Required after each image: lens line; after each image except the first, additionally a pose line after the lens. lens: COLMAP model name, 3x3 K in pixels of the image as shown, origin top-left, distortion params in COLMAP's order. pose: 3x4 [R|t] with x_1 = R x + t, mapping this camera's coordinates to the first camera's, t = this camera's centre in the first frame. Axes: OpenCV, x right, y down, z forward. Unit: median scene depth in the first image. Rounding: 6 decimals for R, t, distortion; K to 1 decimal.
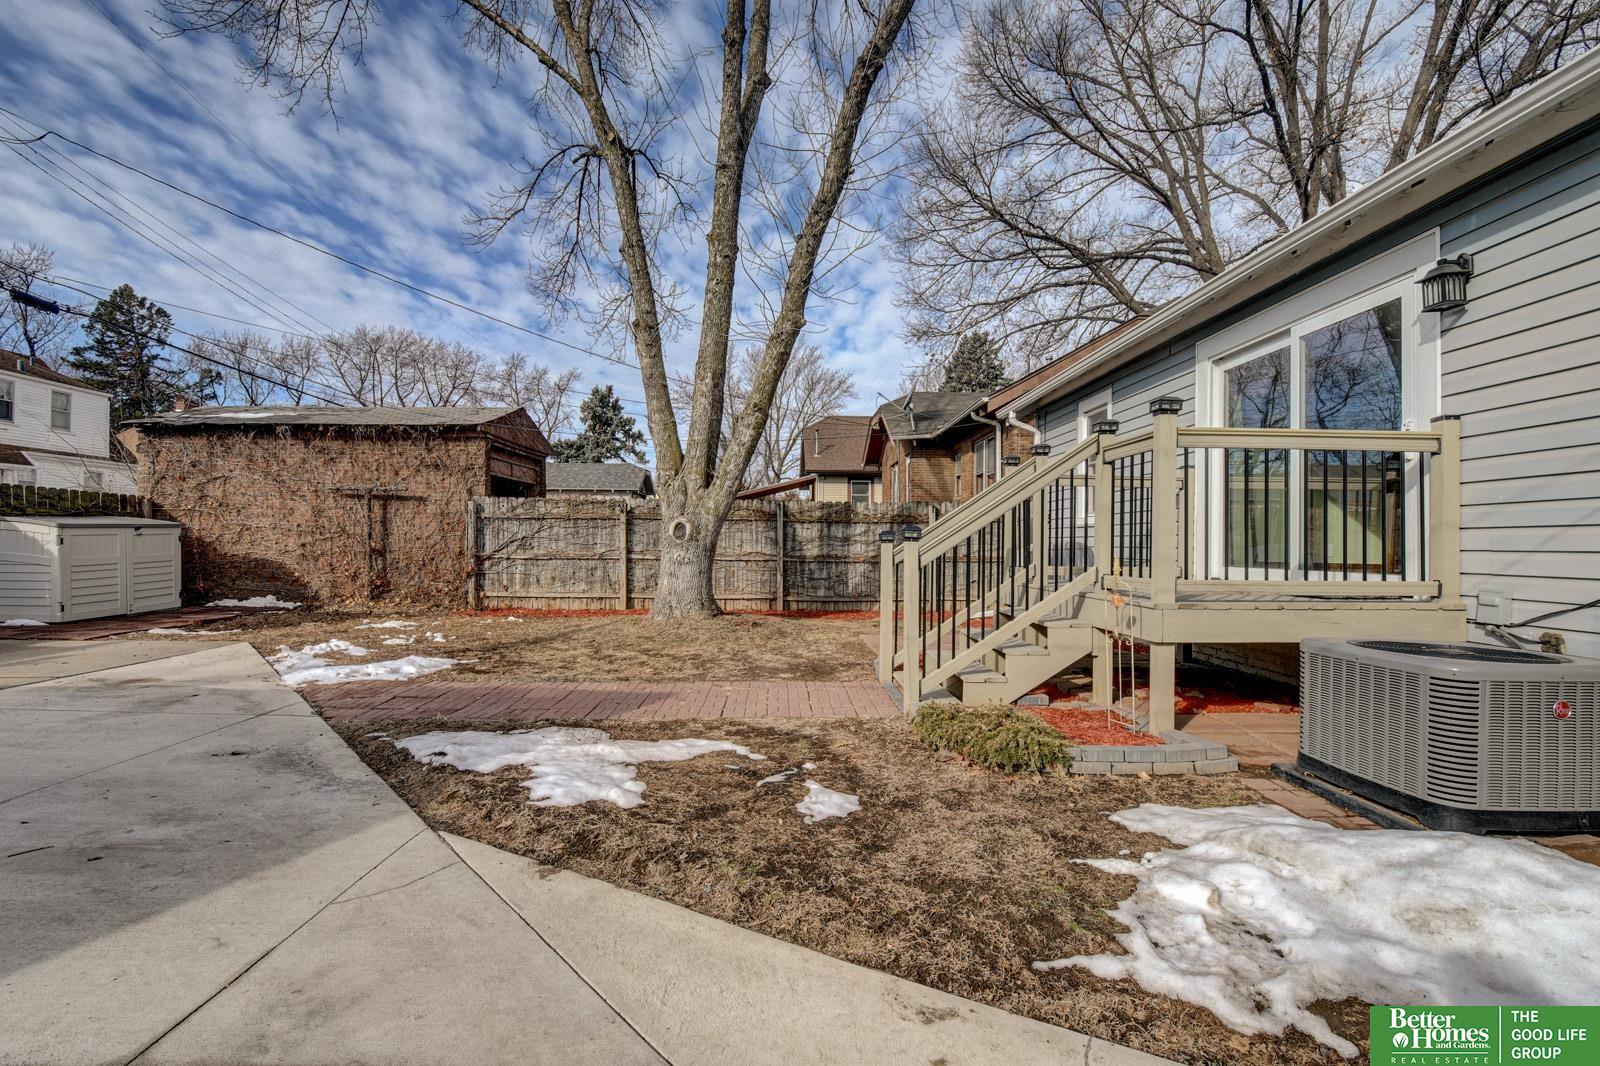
lens RADIAL K [[717.8, 0, 793.0], [0, 717.8, 528.6], [0, 0, 1]] dist [-0.000487, -0.000492]
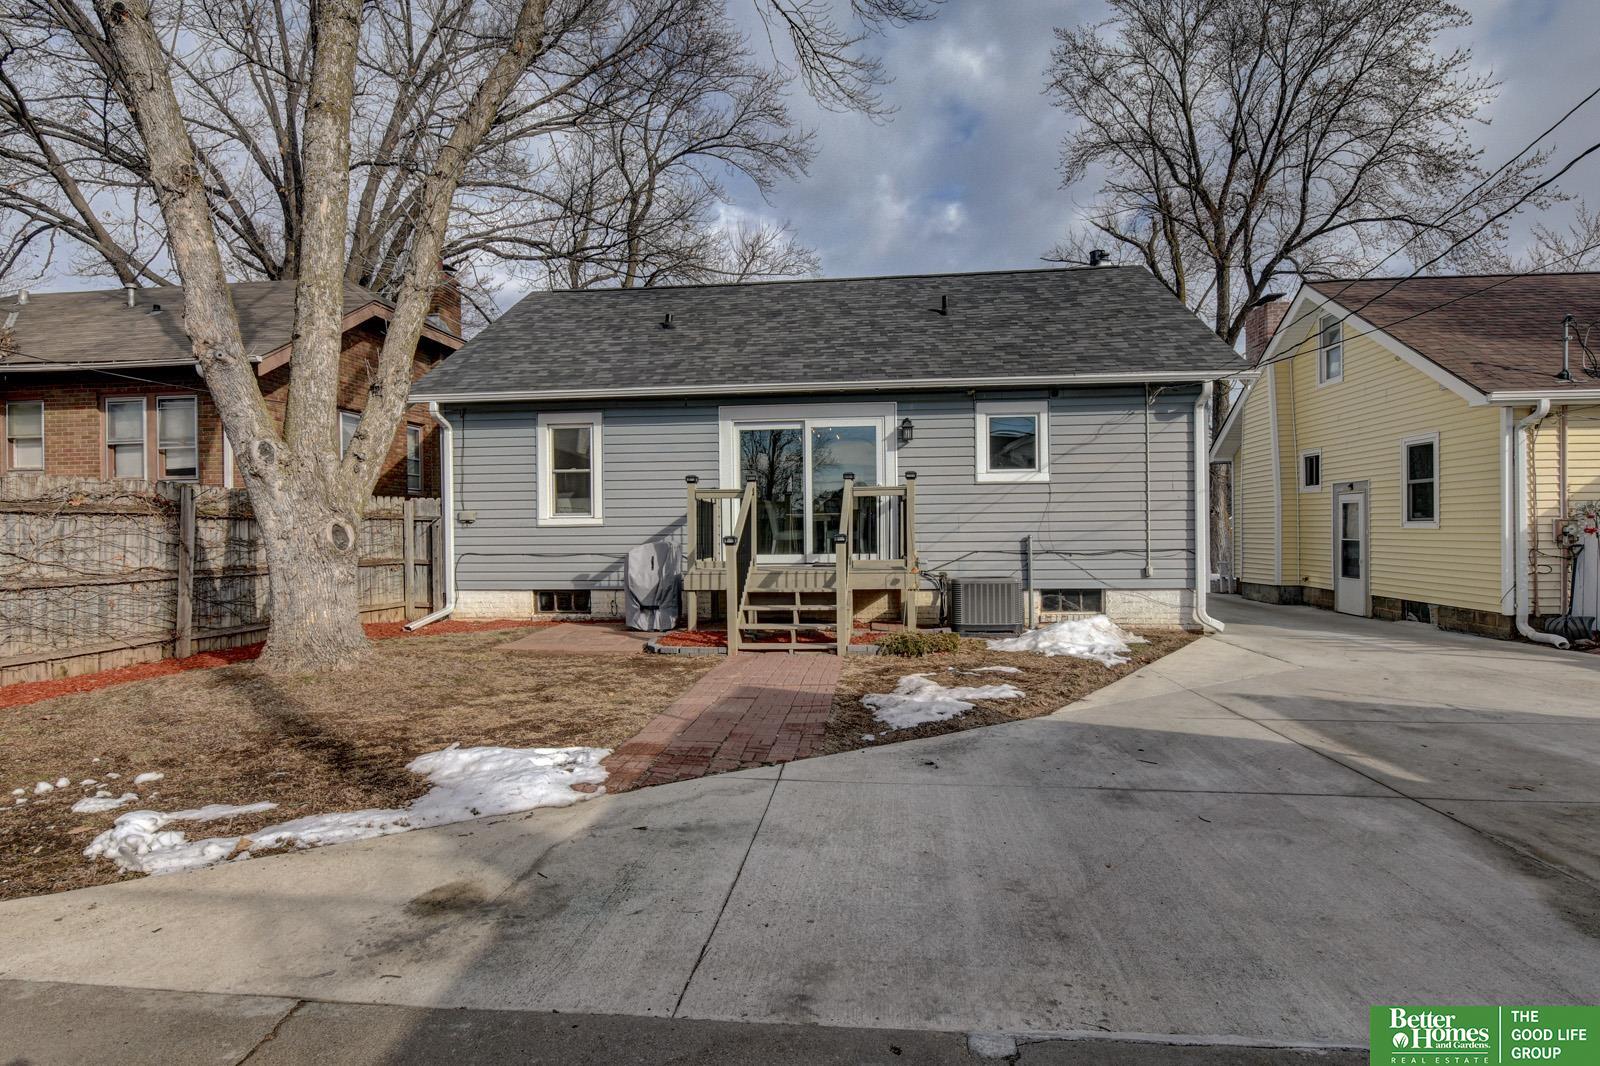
lens RADIAL K [[898.9, 0, 800.0], [0, 898.9, 533.0], [0, 0, 1]] dist [-0.006488, -0.000677]
pose [[0.095140, -0.012106, 0.995390, -0.813690], [-0.013110, 0.999824, 0.013413, -0.014475], [-0.995378, -0.014326, 0.094965, 0.414530]]
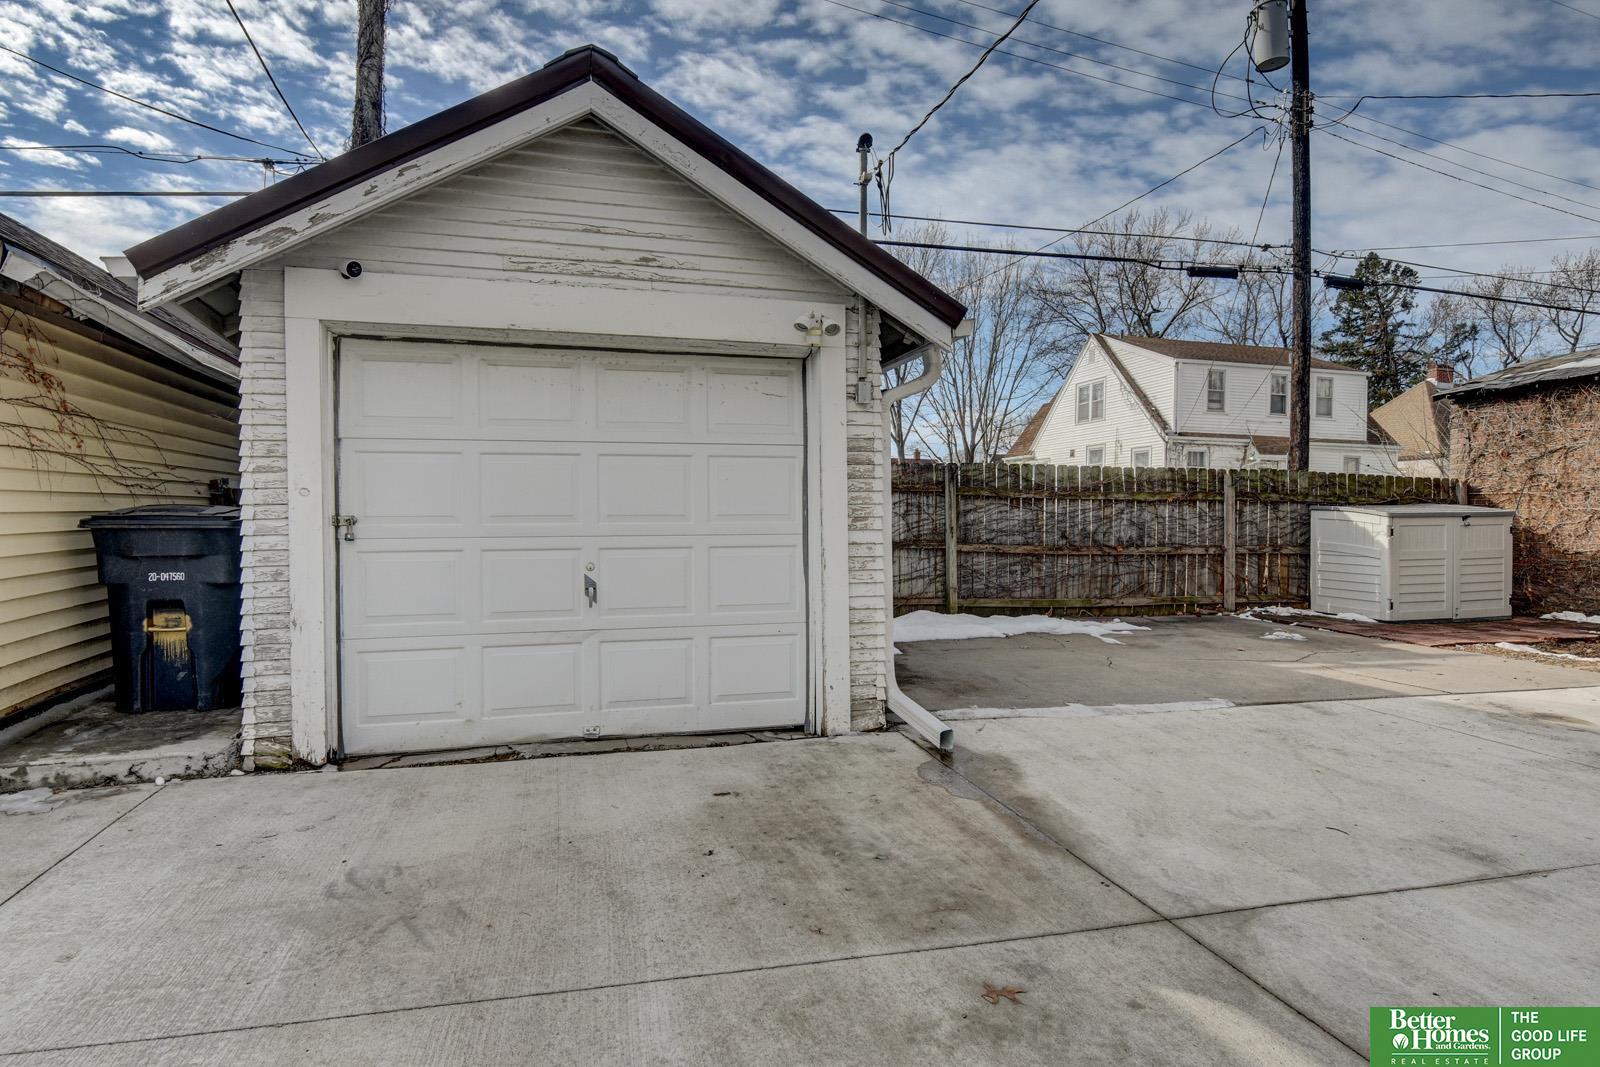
lens RADIAL K [[861.2, 0, 799.2], [0, 861.2, 514.7], [0, 0, 1]] dist [-0.003701, -0.001334]
pose [[0.264514, -0.007740, -0.964351, -0.136792], [0.007279, 0.999955, -0.006029, -0.003118], [0.964354, -0.005425, 0.264558, -0.012636]]
